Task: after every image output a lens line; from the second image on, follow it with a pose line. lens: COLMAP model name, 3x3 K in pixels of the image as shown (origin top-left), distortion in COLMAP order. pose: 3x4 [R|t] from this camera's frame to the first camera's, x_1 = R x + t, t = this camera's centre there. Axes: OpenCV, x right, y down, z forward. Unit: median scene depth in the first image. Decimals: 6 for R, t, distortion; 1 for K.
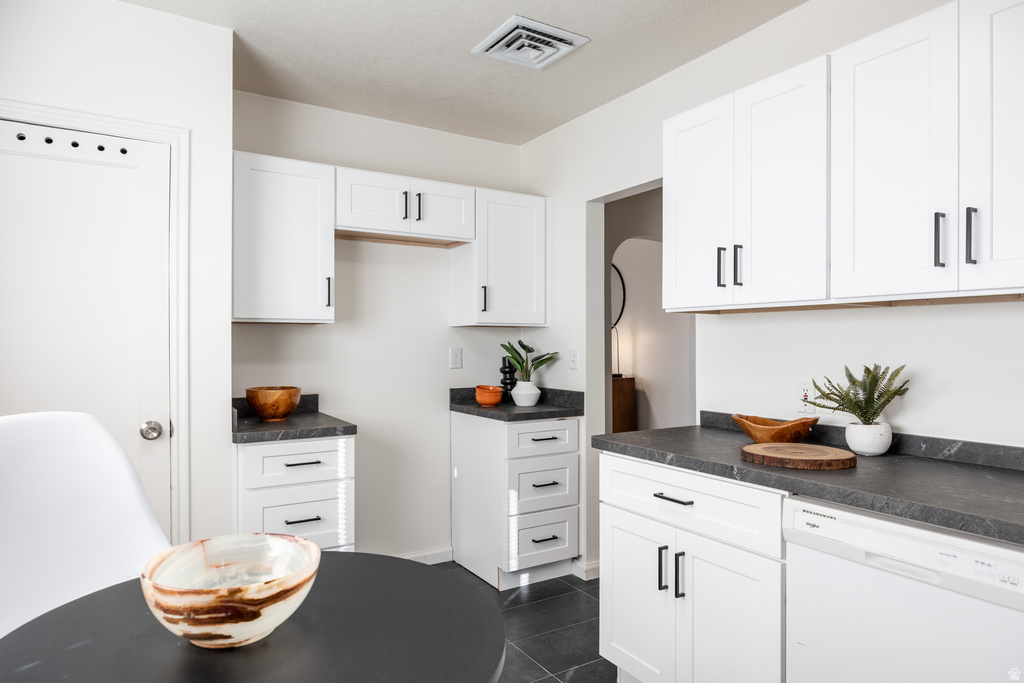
lens RADIAL K [[621.4, 0, 512.3], [0, 621.4, 343.3], [0, 0, 1]] dist [-0.006209, 0.001194]
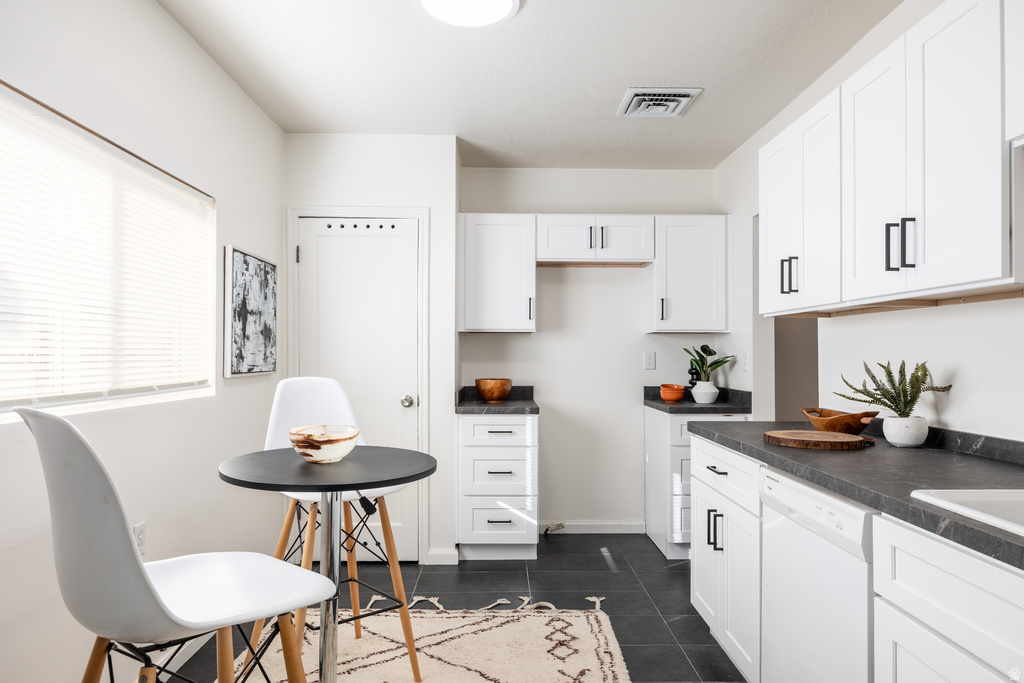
lens RADIAL K [[621.4, 0, 508.0], [0, 621.4, 345.1], [0, 0, 1]] dist [-0.006209, 0.001194]
pose [[0.856016, -0.004664, -0.516927, 0.405355], [-0.003073, 0.999896, -0.014110, 0.017336], [0.516939, 0.013667, 0.855913, -0.195663]]
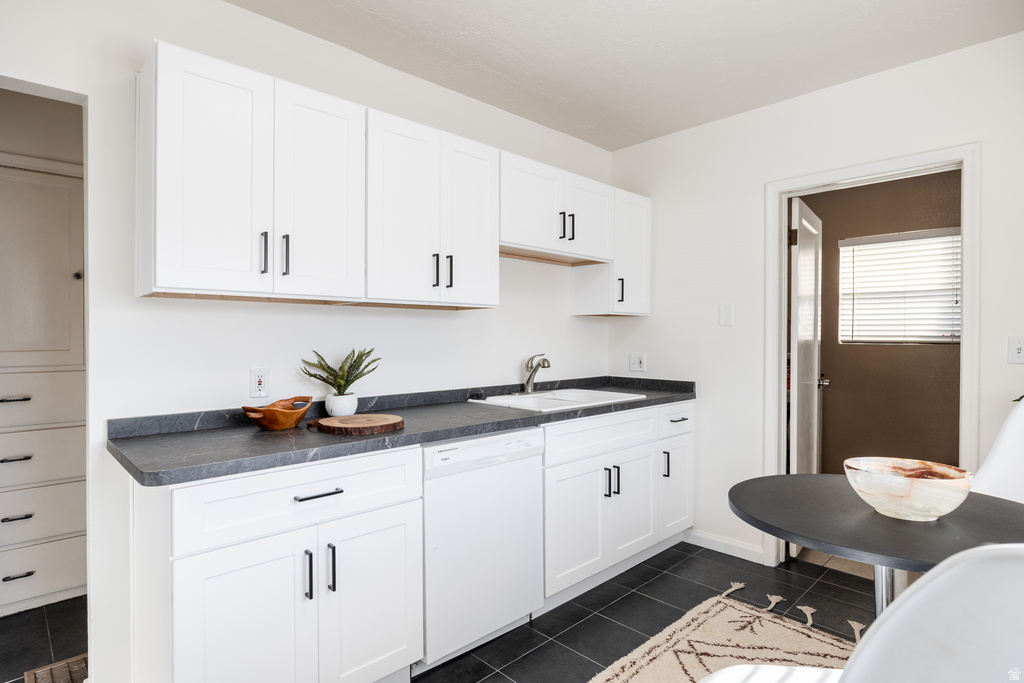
lens RADIAL K [[541.6, 0, 510.0], [0, 541.6, 339.9], [0, 0, 1]] dist [-0.003530, -0.000066]
pose [[-0.212277, -0.007197, 0.977183, -0.460677], [0.000196, 0.999973, 0.007408, 0.005080], [-0.977210, 0.001764, -0.212270, 0.670672]]
